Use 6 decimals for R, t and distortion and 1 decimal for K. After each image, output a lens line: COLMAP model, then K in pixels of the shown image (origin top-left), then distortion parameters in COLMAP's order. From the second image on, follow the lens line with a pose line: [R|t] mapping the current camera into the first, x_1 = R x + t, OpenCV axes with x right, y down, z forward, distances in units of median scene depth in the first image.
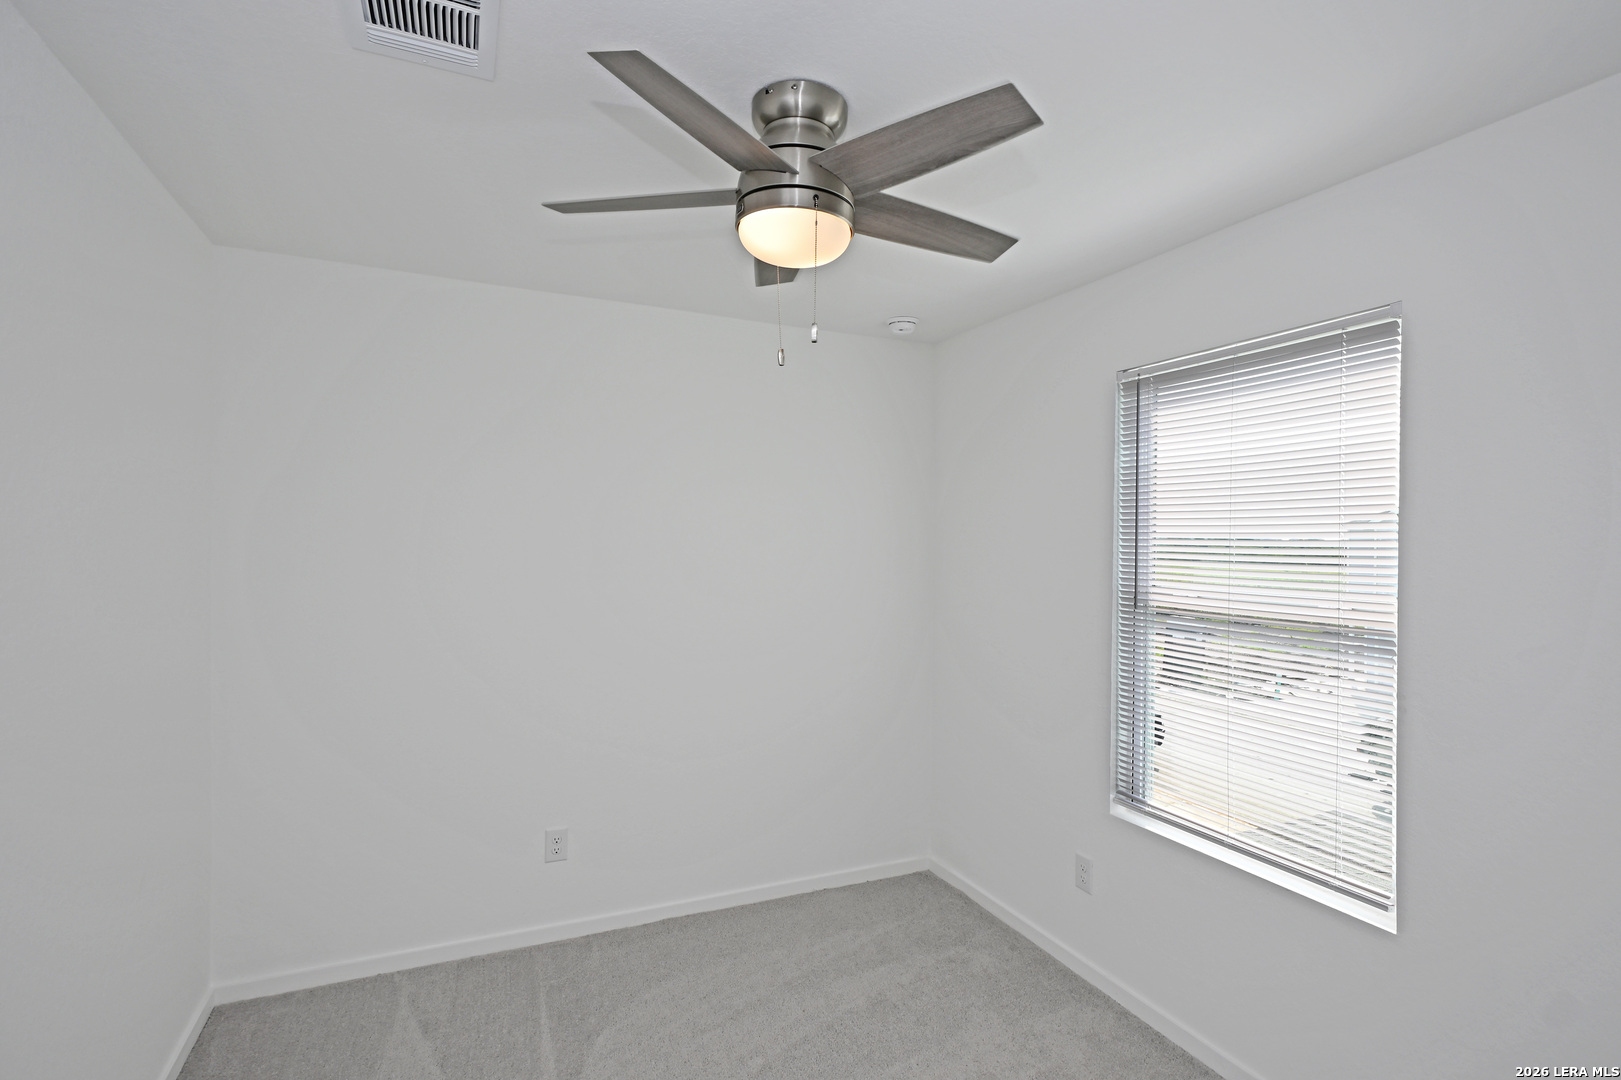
lens RADIAL K [[797.4, 0, 830.8], [0, 797.4, 543.4], [0, 0, 1]] dist [-0.005539, 0.000301]
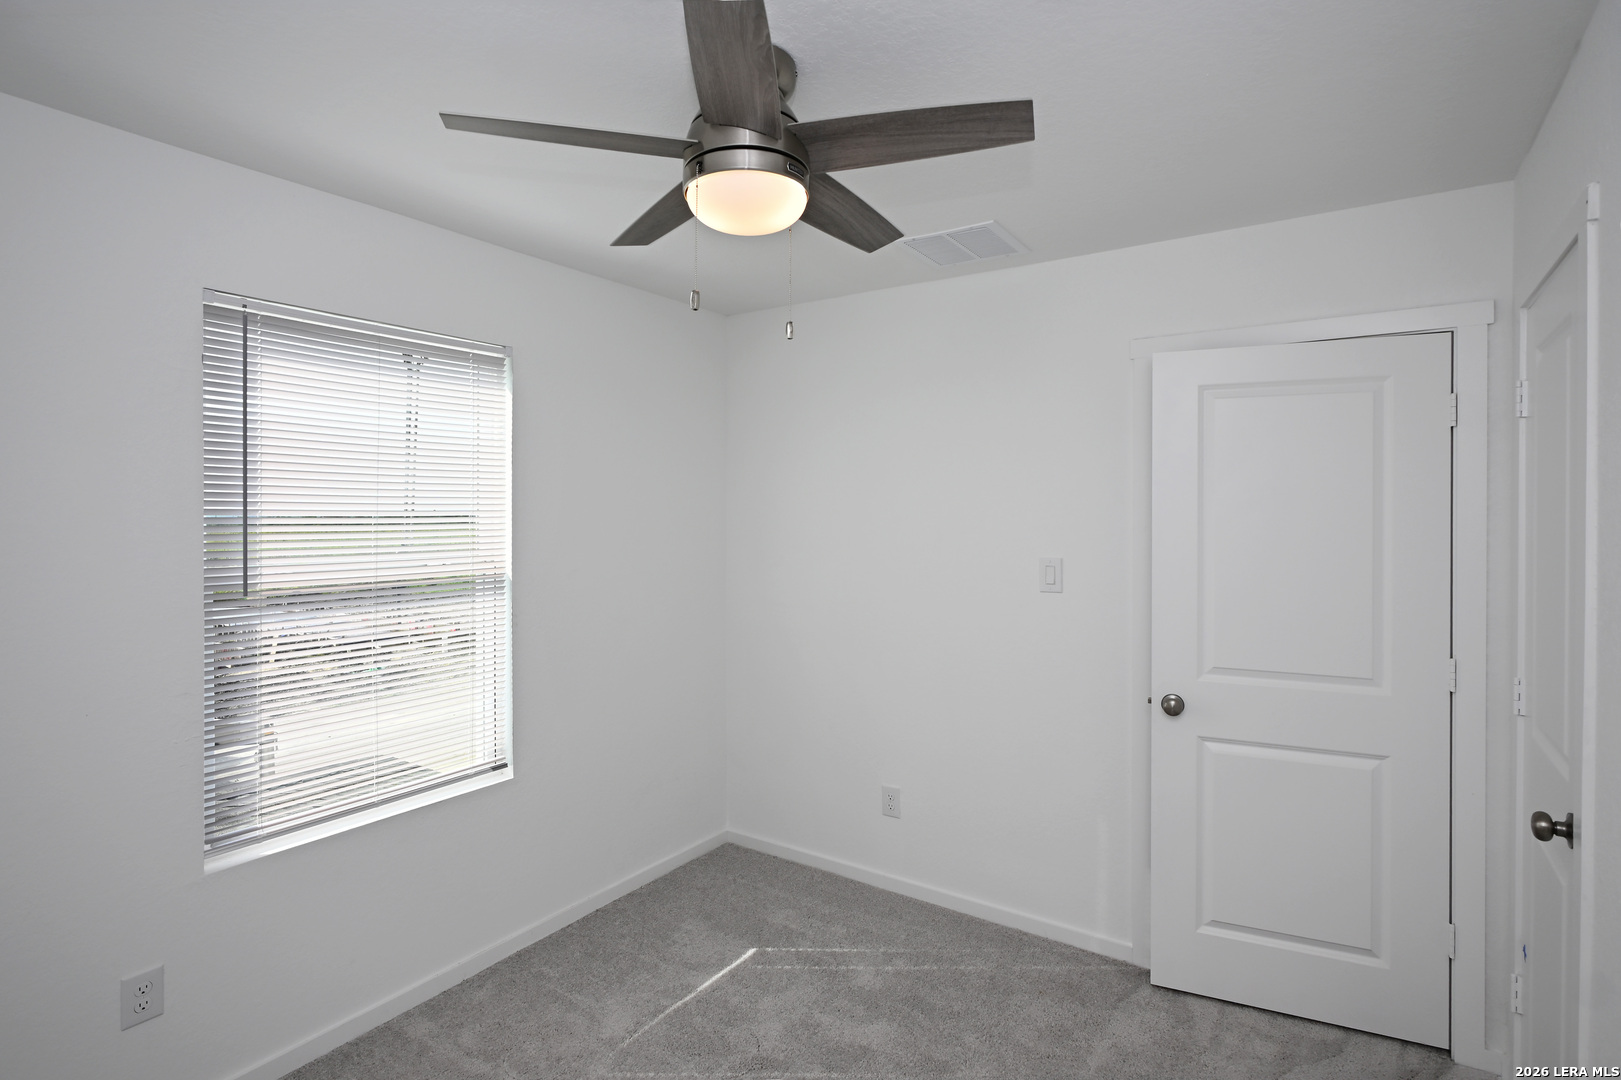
lens RADIAL K [[795.8, 0, 812.3], [0, 795.8, 506.9], [0, 0, 1]] dist [-0.011583, 0.002088]
pose [[-0.512340, -0.004077, 0.858773, -0.701359], [-0.000798, 0.999991, 0.004271, -0.014170], [-0.858783, 0.001503, -0.512338, 1.078413]]
